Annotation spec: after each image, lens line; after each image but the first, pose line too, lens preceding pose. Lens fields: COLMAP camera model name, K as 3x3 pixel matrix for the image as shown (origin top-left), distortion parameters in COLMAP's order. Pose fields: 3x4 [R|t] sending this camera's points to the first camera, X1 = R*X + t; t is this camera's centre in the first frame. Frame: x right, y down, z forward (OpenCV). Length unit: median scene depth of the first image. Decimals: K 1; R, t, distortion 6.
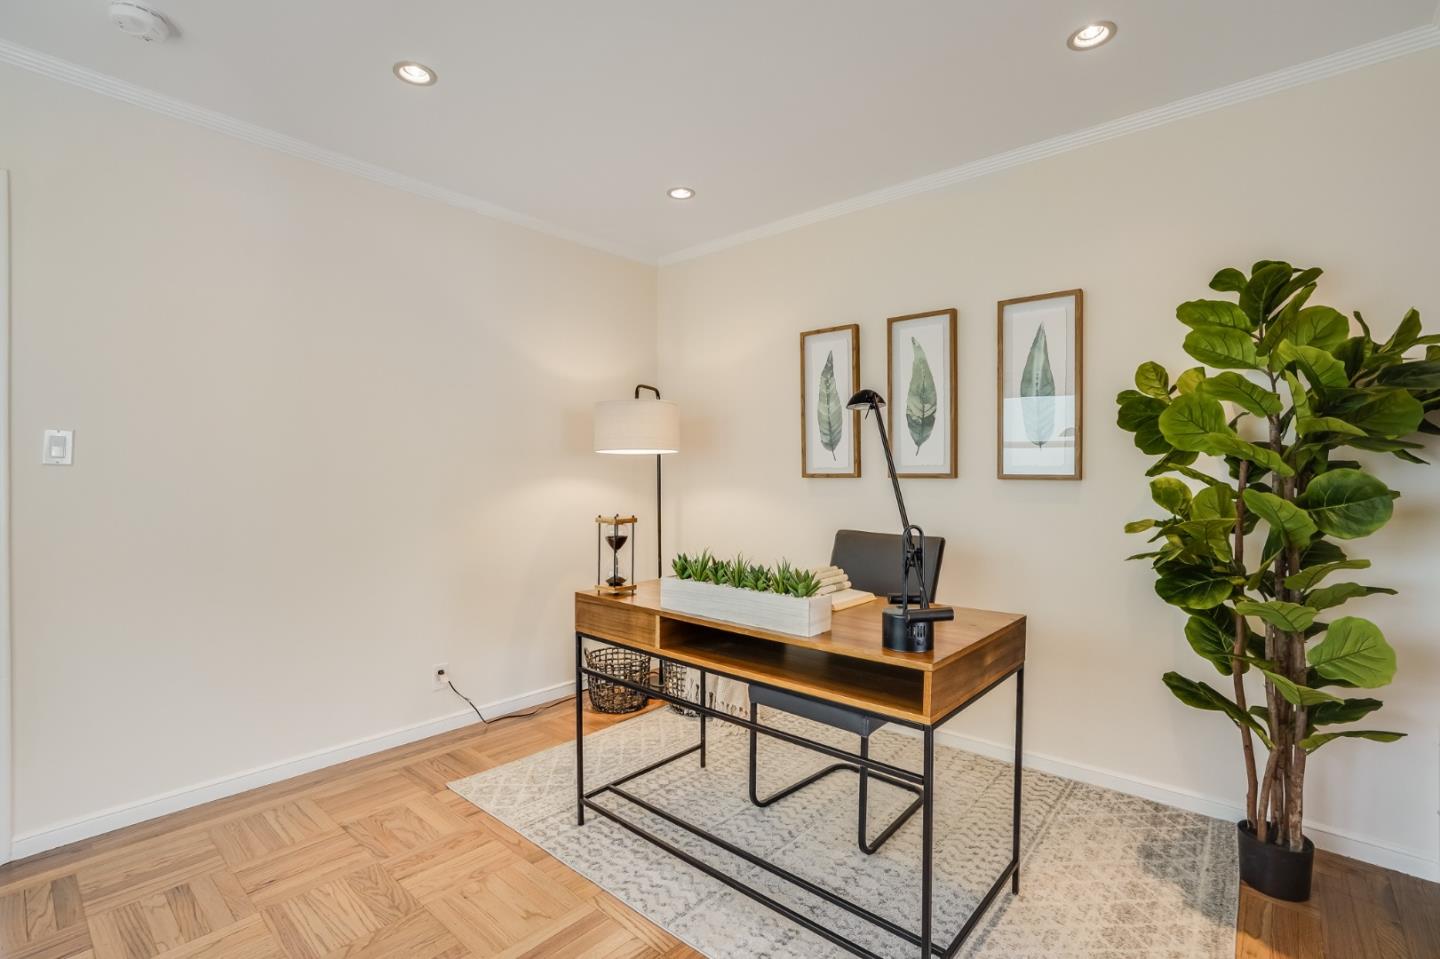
lens RADIAL K [[645.4, 0, 720.0], [0, 645.4, 479.5], [0, 0, 1]] dist [-0.017127, 0.011120]
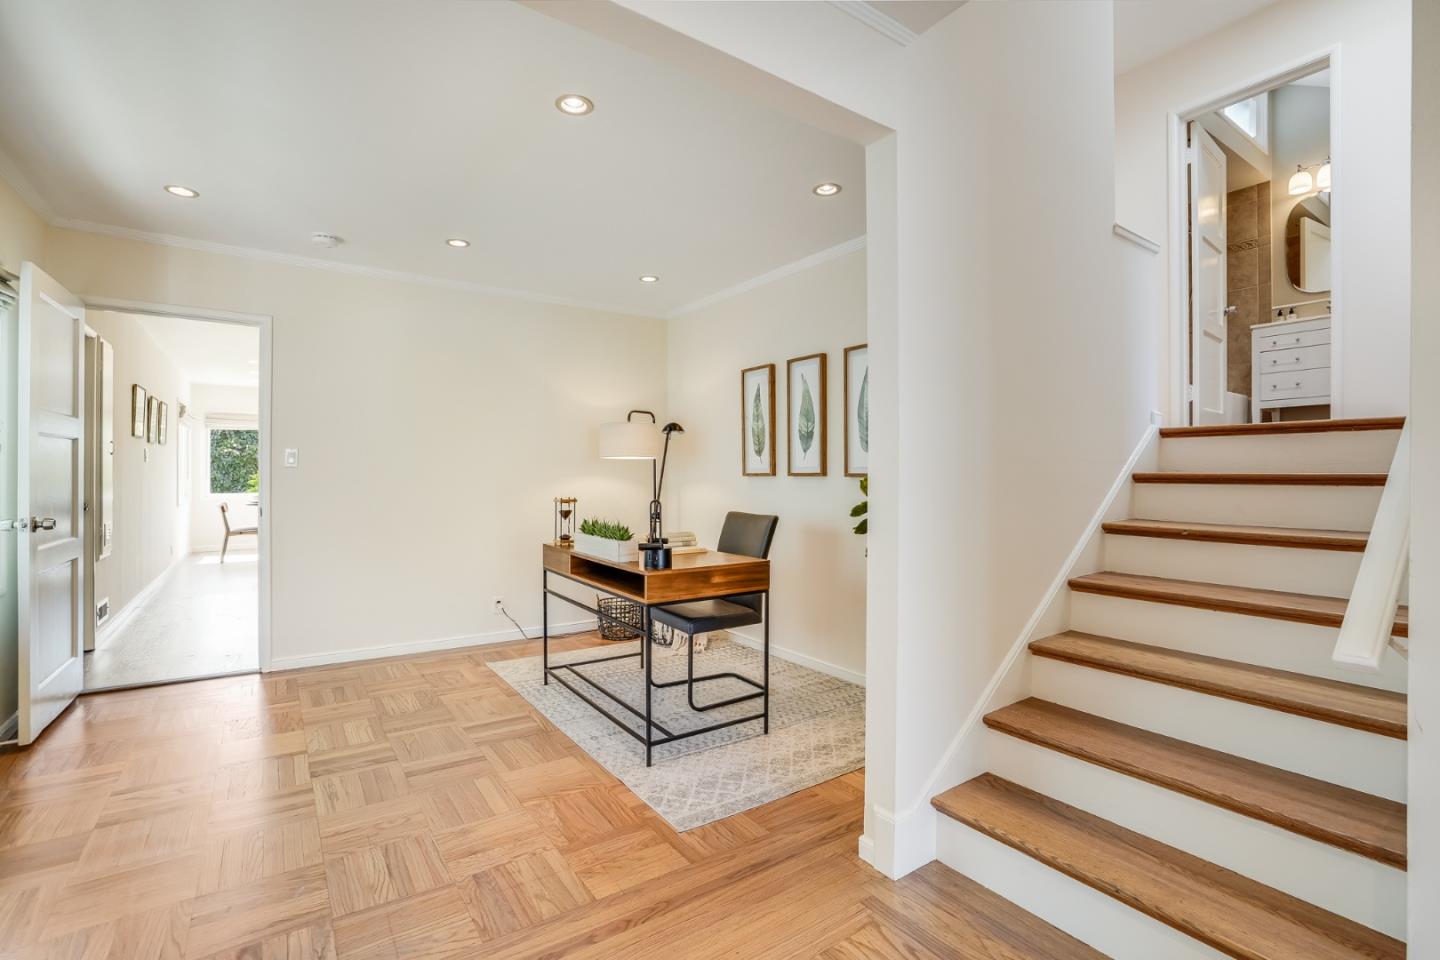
lens RADIAL K [[652.2, 0, 715.2], [0, 652.2, 475.6], [0, 0, 1]] dist [0.000641, -0.000073]
pose [[0.967191, 0.003009, -0.254031, 0.626433], [-0.004935, 0.999964, -0.006946, 0.008637], [0.254001, 0.007972, 0.967171, -0.512904]]
